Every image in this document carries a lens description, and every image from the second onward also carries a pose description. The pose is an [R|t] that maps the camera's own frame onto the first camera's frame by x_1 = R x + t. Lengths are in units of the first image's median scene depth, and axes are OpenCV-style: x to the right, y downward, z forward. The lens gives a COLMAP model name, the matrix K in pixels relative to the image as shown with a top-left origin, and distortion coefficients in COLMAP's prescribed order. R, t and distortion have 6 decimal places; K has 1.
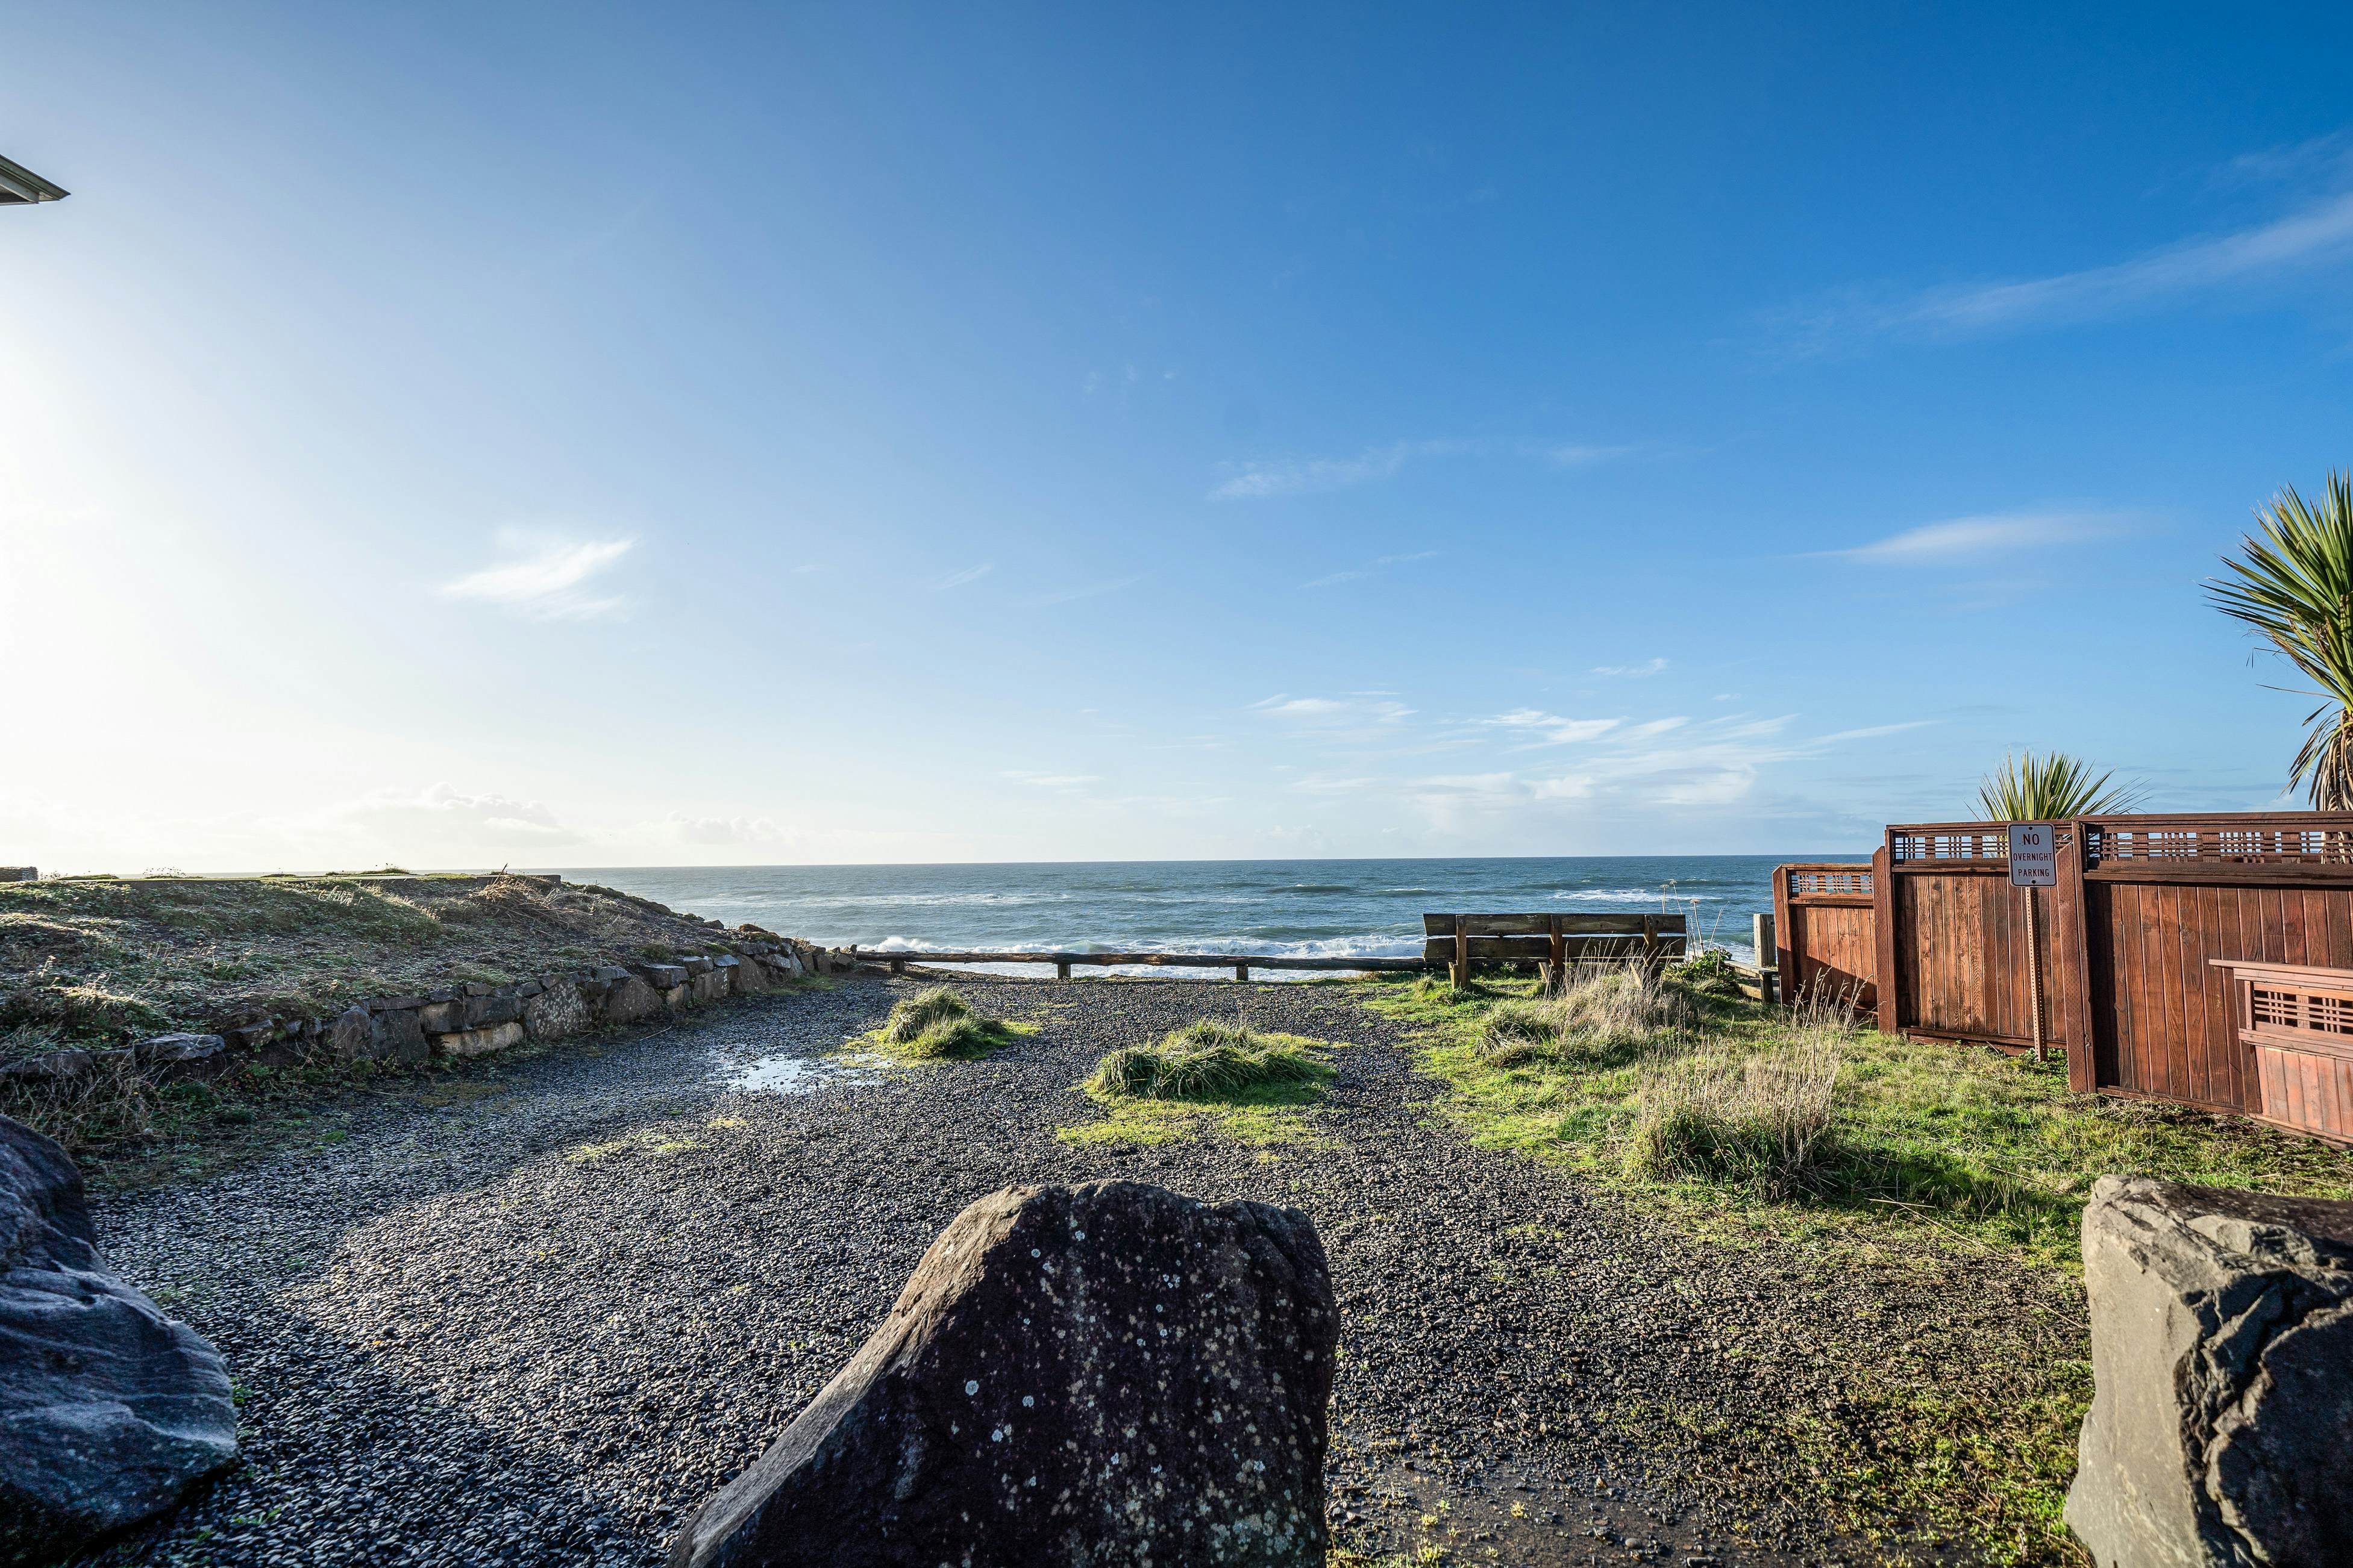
lens RADIAL K [[1146.3, 0, 1140.4], [0, 1146.3, 712.5], [0, 0, 1]] dist [0.016567, 0.004040]
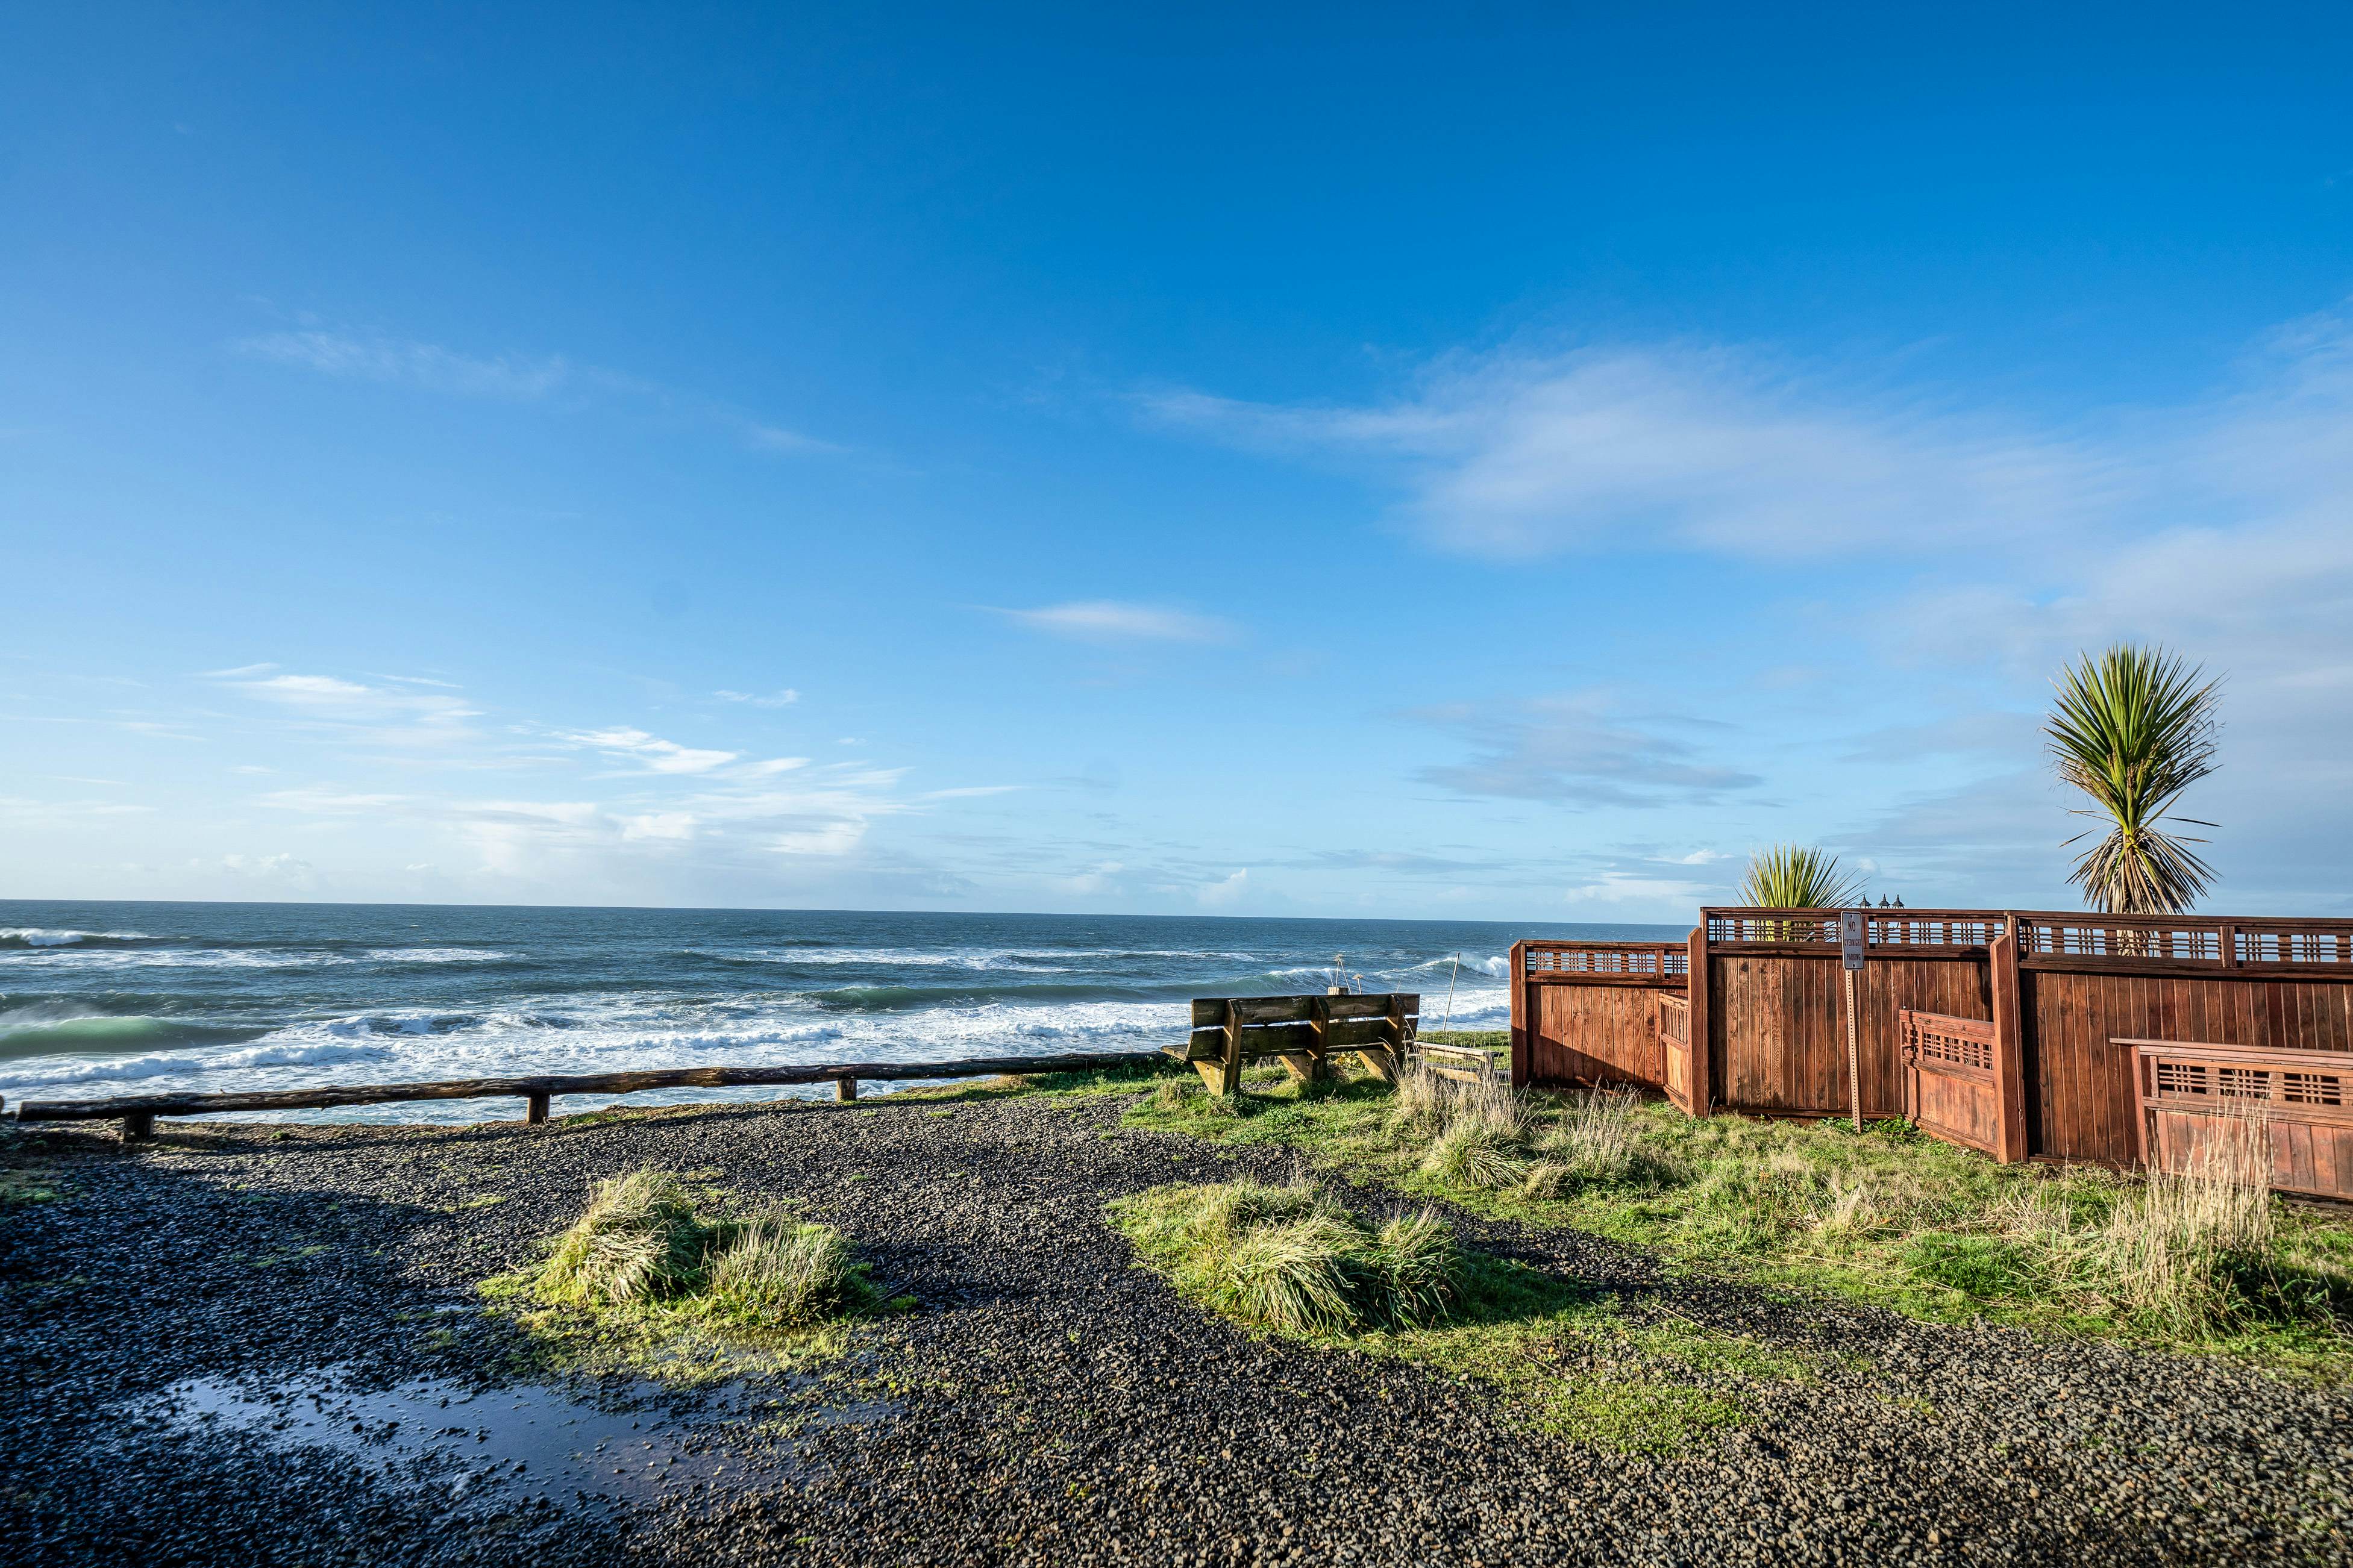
lens RADIAL K [[1322.4, 0, 1180.5], [0, 1322.4, 784.7], [0, 0, 1]] dist [0.032640, -0.000592]
pose [[0.712844, 0.090874, 0.695411, -0.504477], [-0.113873, 0.993409, -0.013087, 0.059980], [-0.692017, -0.069859, 0.718493, 0.499793]]
